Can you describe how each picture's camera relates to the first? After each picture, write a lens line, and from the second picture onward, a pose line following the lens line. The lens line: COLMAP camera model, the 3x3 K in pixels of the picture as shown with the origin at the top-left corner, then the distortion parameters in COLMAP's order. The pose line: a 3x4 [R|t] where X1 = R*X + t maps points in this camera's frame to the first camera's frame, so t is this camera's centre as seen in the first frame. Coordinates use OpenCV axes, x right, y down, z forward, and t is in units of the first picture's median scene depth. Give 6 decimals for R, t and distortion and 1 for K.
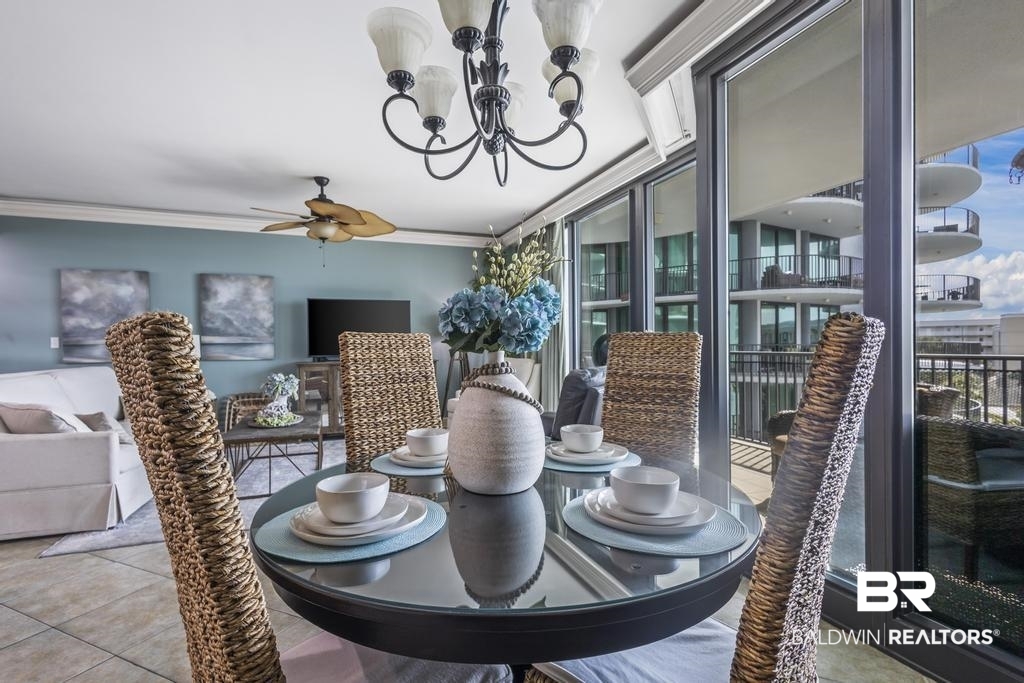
lens RADIAL K [[481.4, 0, 508.1], [0, 481.4, 345.3], [0, 0, 1]] dist [0.004013, 0.000194]
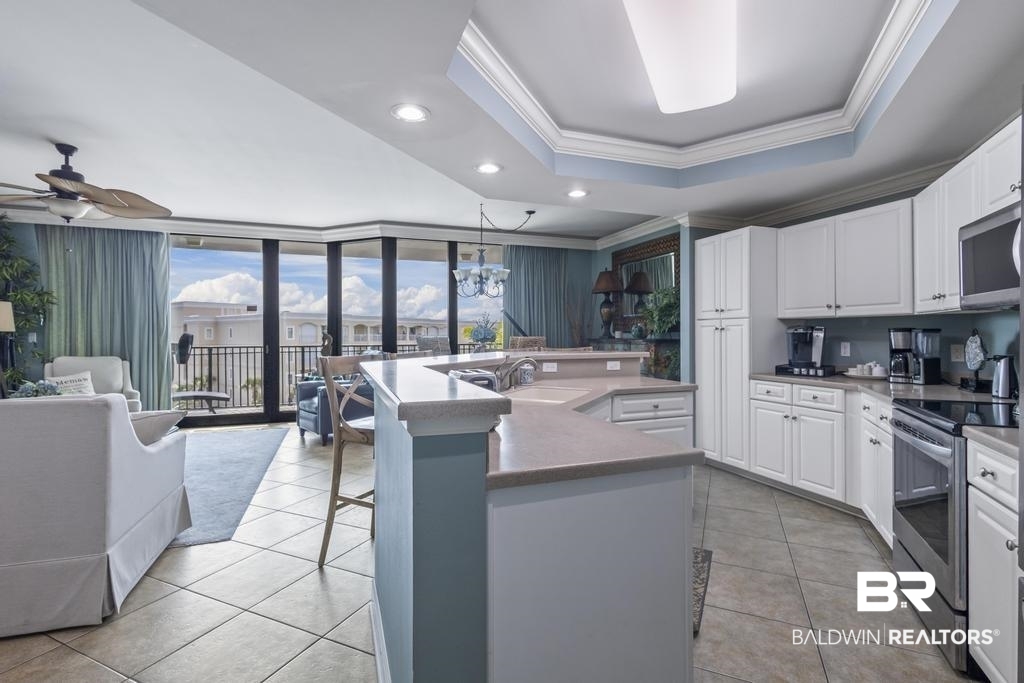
lens RADIAL K [[471.9, 0, 506.0], [0, 471.9, 336.2], [0, 0, 1]] dist [0.009037, -0.000521]
pose [[0.022264, 0.005777, 0.999735, -0.999207], [0.003582, 0.999976, -0.005858, -0.005502], [-0.999746, 0.003711, 0.022243, 0.179238]]
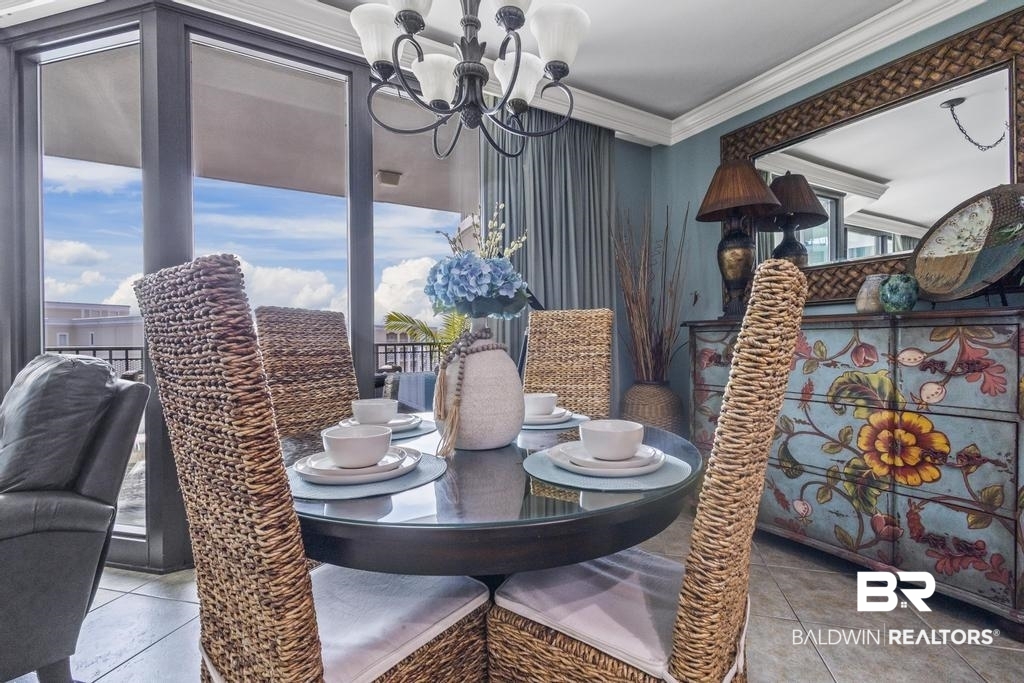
lens RADIAL K [[471.9, 0, 506.0], [0, 471.9, 336.2], [0, 0, 1]] dist [0.009037, -0.000521]
pose [[-0.125732, 0.010504, 0.992009, -0.251226], [0.004211, 0.999941, -0.010054, 0.014478], [-0.992055, 0.002913, -0.125769, 0.257473]]
